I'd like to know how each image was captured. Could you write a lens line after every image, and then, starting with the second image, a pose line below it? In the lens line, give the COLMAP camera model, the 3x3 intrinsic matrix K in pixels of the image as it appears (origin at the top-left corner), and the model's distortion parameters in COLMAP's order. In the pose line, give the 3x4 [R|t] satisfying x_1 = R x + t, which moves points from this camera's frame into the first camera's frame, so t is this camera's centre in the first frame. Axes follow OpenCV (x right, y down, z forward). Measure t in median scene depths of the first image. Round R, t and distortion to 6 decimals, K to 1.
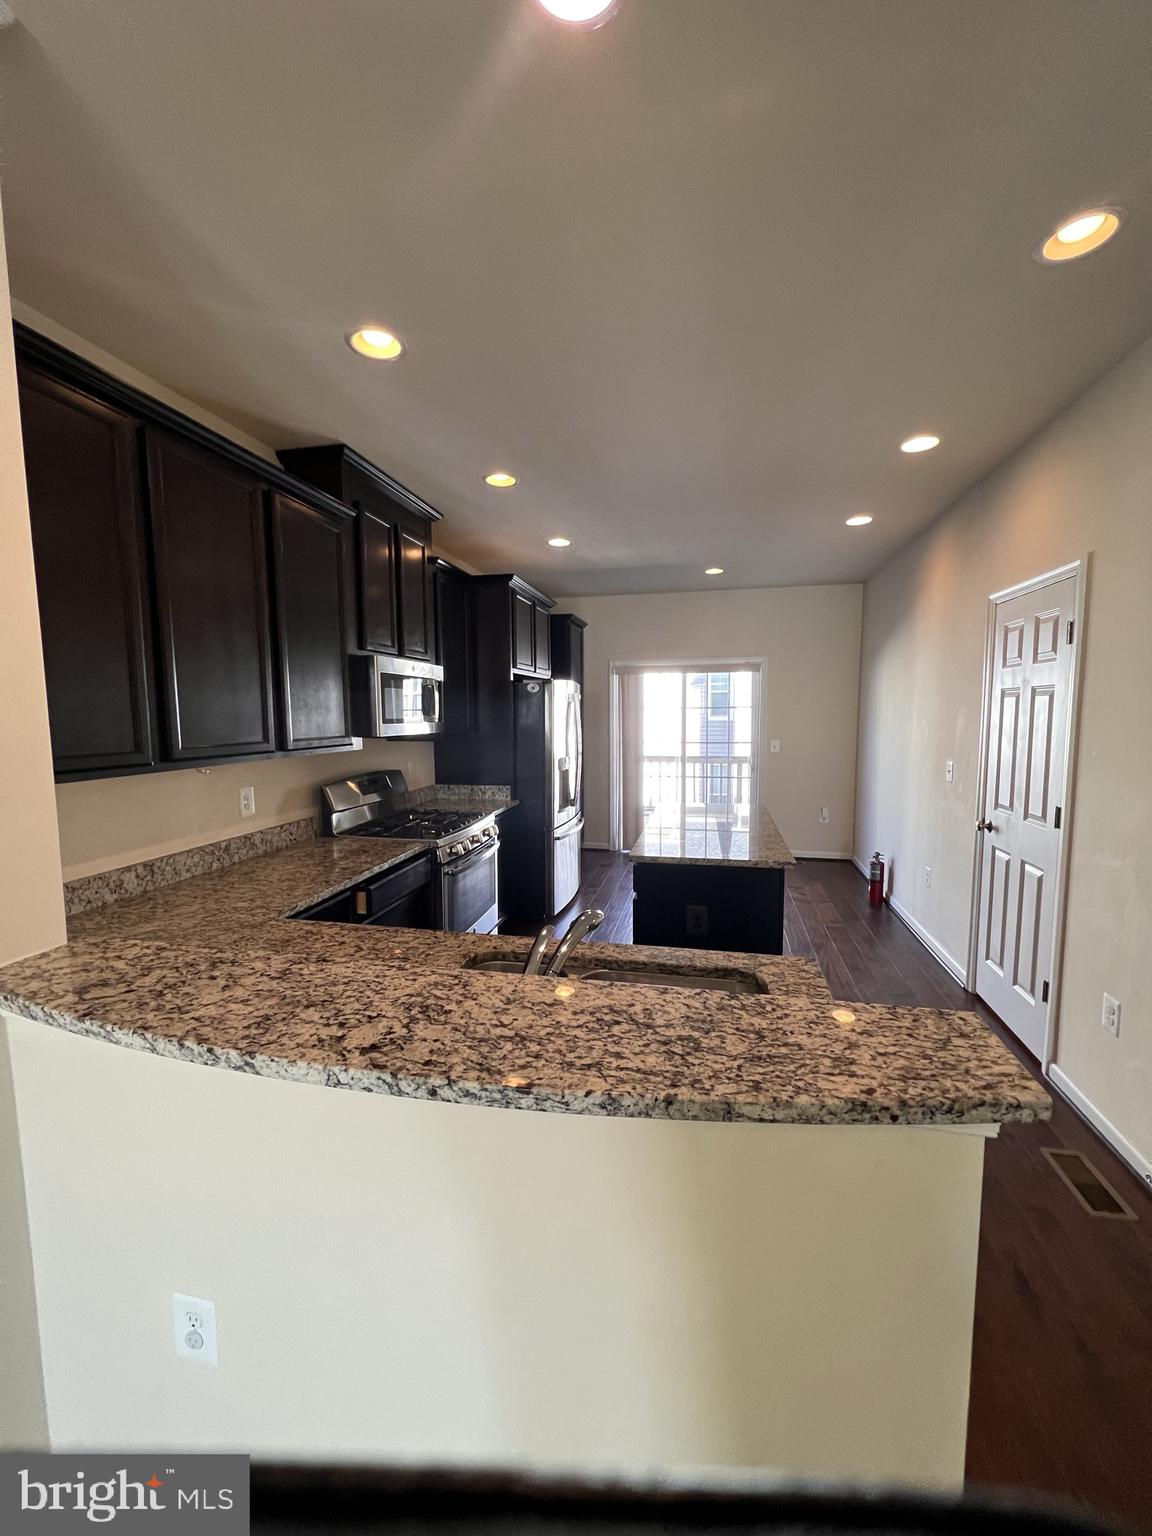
lens RADIAL K [[612.4, 0, 576.5], [0, 612.4, 770.2], [0, 0, 1]] dist [-0.002221, 0.000350]
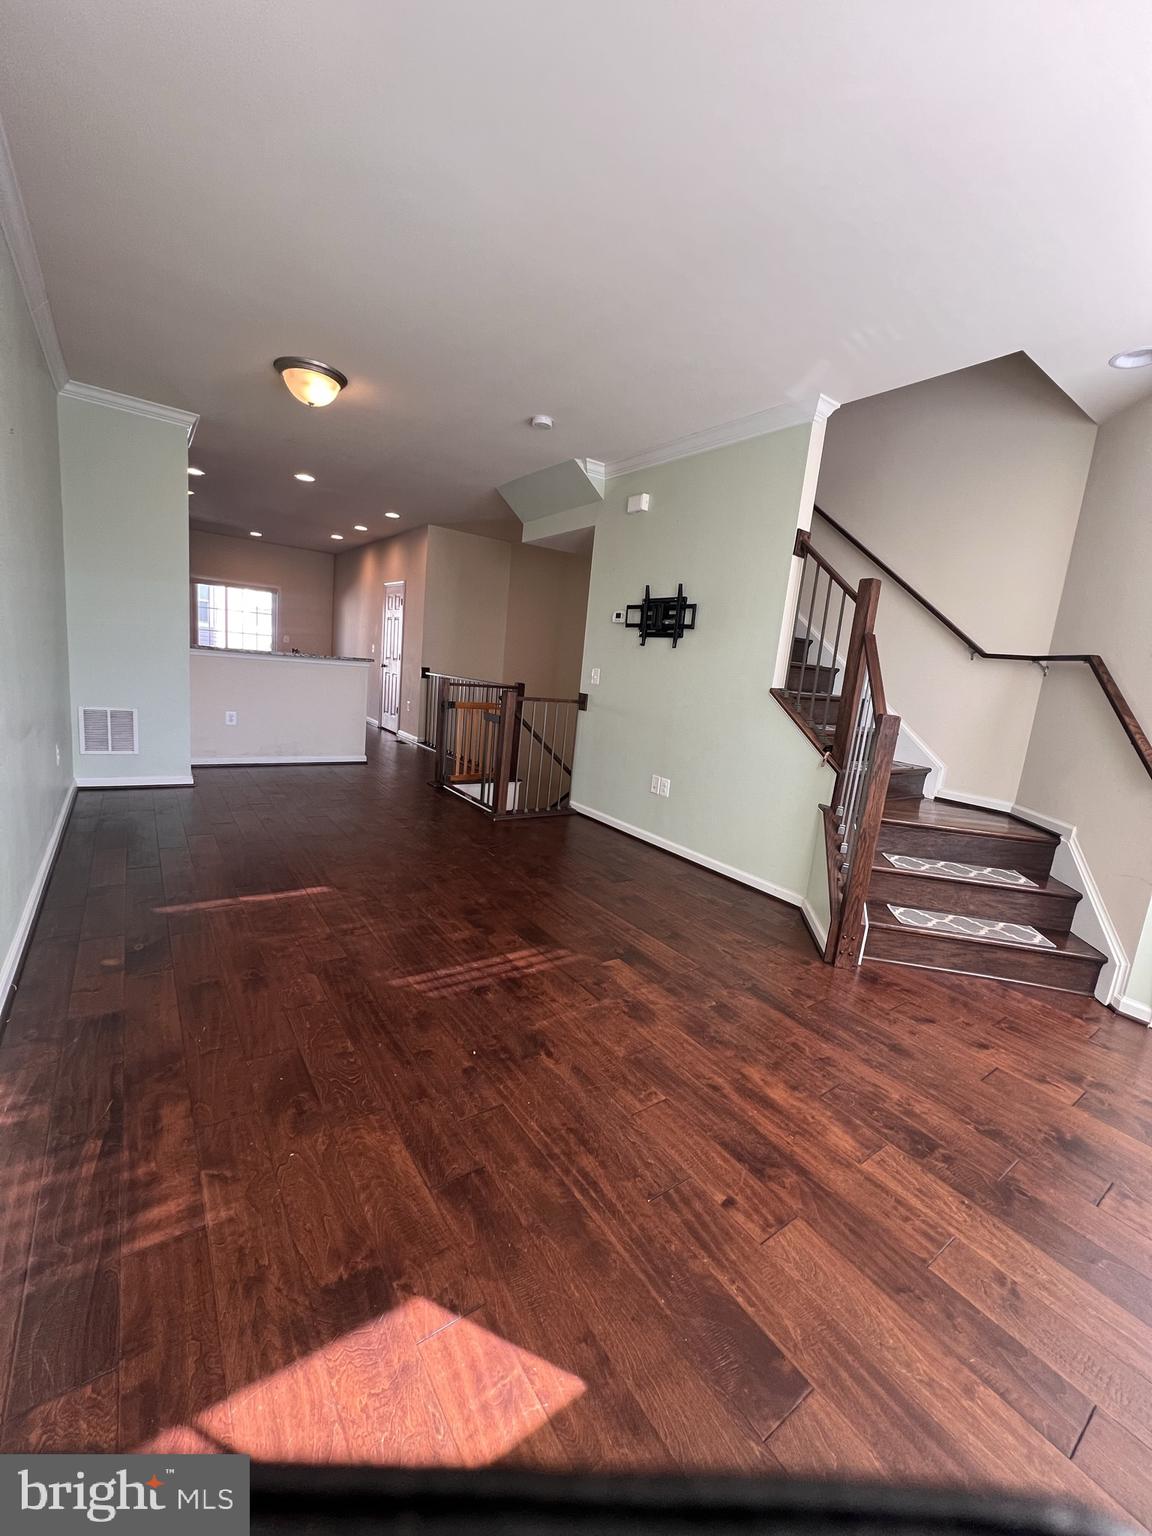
lens RADIAL K [[612.4, 0, 570.2], [0, 612.4, 772.5], [0, 0, 1]] dist [-0.002221, 0.000350]
pose [[0.673750, -0.059000, 0.736601, -0.897362], [-0.029838, 0.993823, 0.106895, 0.261216], [-0.738357, -0.093999, 0.667827, -1.636350]]
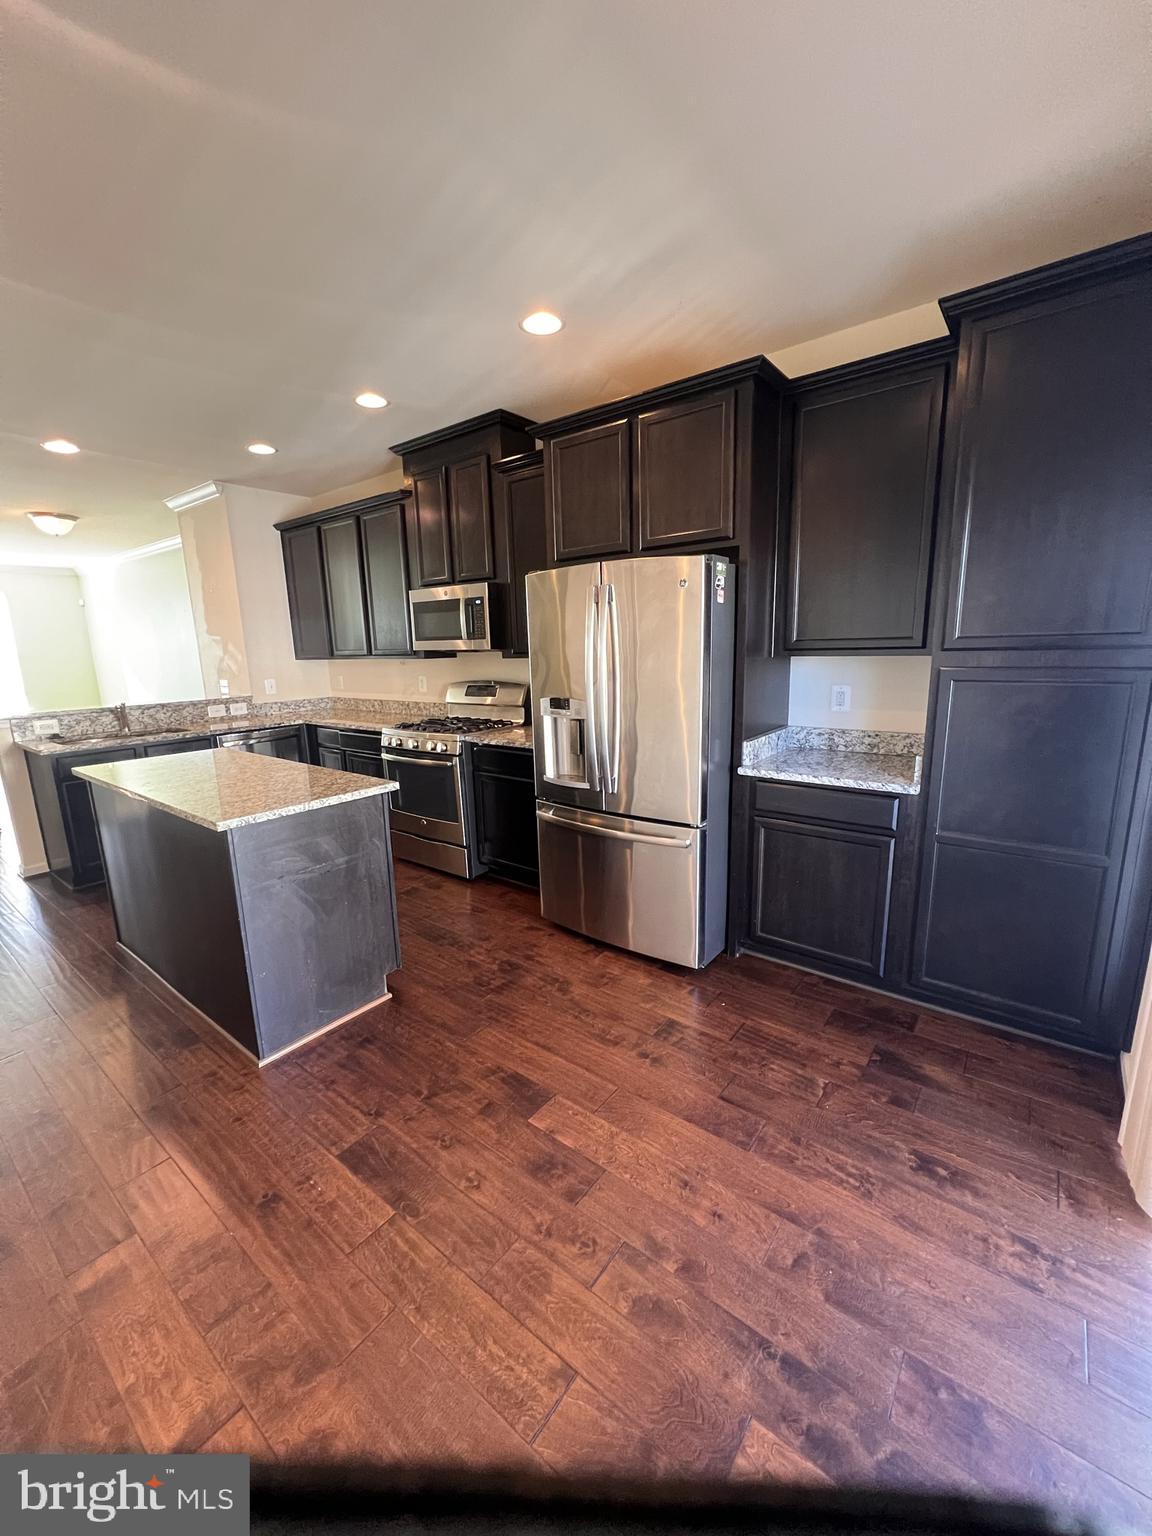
lens RADIAL K [[612.4, 0, 580.5], [0, 612.4, 771.7], [0, 0, 1]] dist [-0.002221, 0.000350]
pose [[-0.432234, 0.199302, -0.879461, 0.784034], [-0.061274, 0.966525, 0.249147, -0.154932], [0.899677, 0.161578, -0.405553, 1.910935]]
